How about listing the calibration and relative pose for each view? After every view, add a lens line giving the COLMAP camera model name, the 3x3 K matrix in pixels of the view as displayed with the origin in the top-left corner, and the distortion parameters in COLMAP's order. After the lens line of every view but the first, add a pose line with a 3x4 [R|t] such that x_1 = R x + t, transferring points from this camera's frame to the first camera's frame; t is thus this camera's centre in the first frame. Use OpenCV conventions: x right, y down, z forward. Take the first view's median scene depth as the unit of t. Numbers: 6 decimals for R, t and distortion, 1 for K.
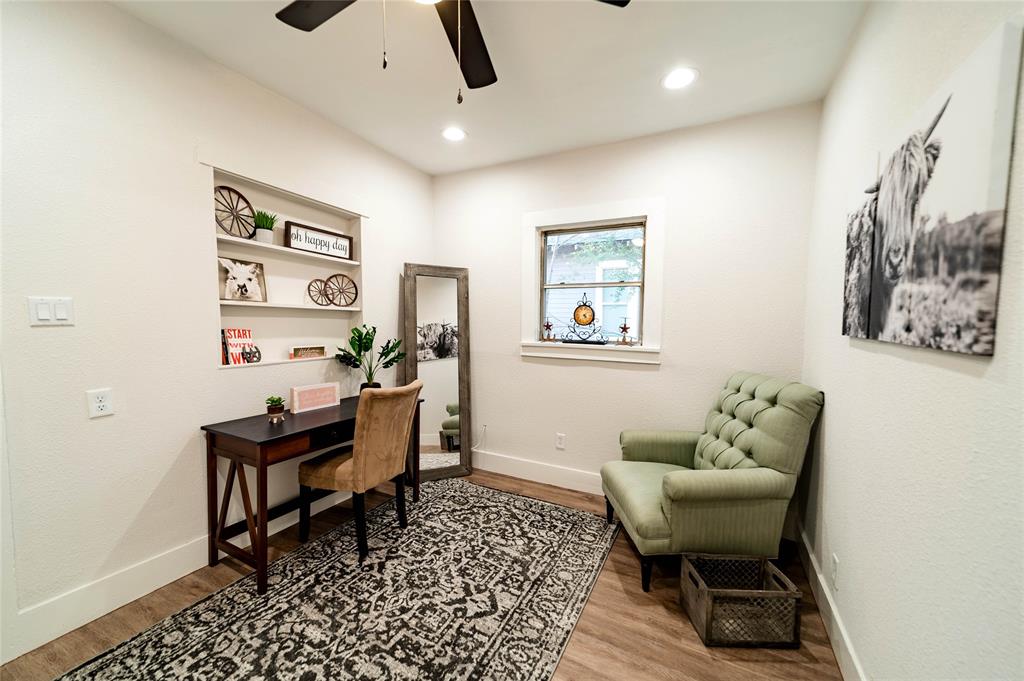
lens RADIAL K [[386.0, 0, 512.0], [0, 386.0, 343.3], [0, 0, 1]] dist [0.017292, 0.000165]
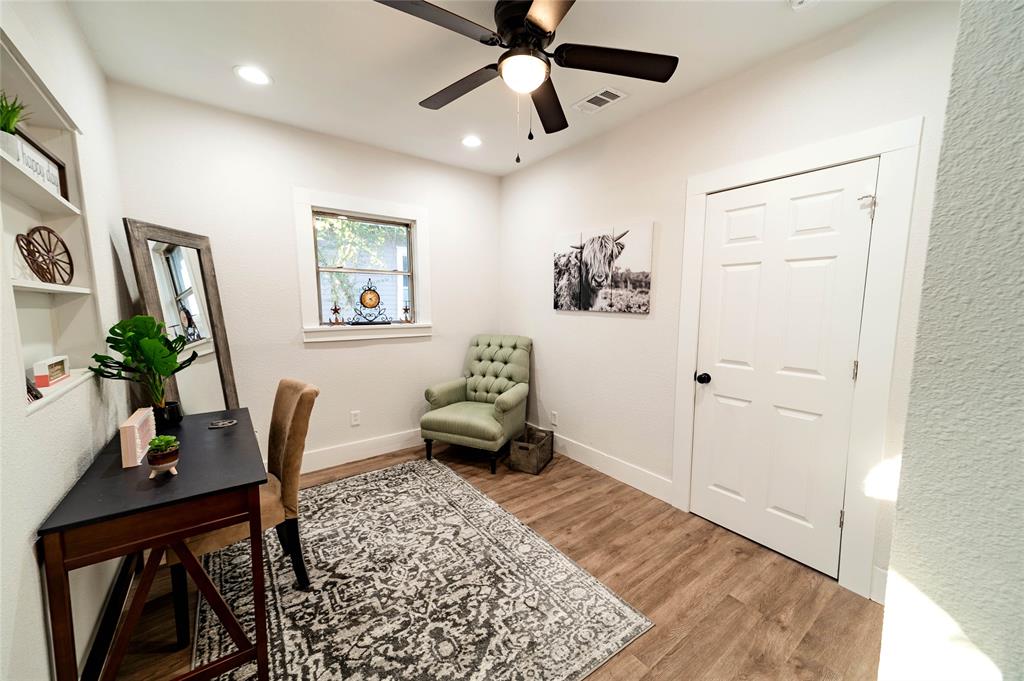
lens RADIAL K [[386.0, 0, 512.0], [0, 386.0, 343.3], [0, 0, 1]] dist [0.017292, 0.000165]
pose [[0.436446, -0.109789, 0.893007, -1.009109], [0.060277, 0.993865, 0.092729, -0.039073], [-0.897709, 0.013356, 0.440386, 0.237288]]
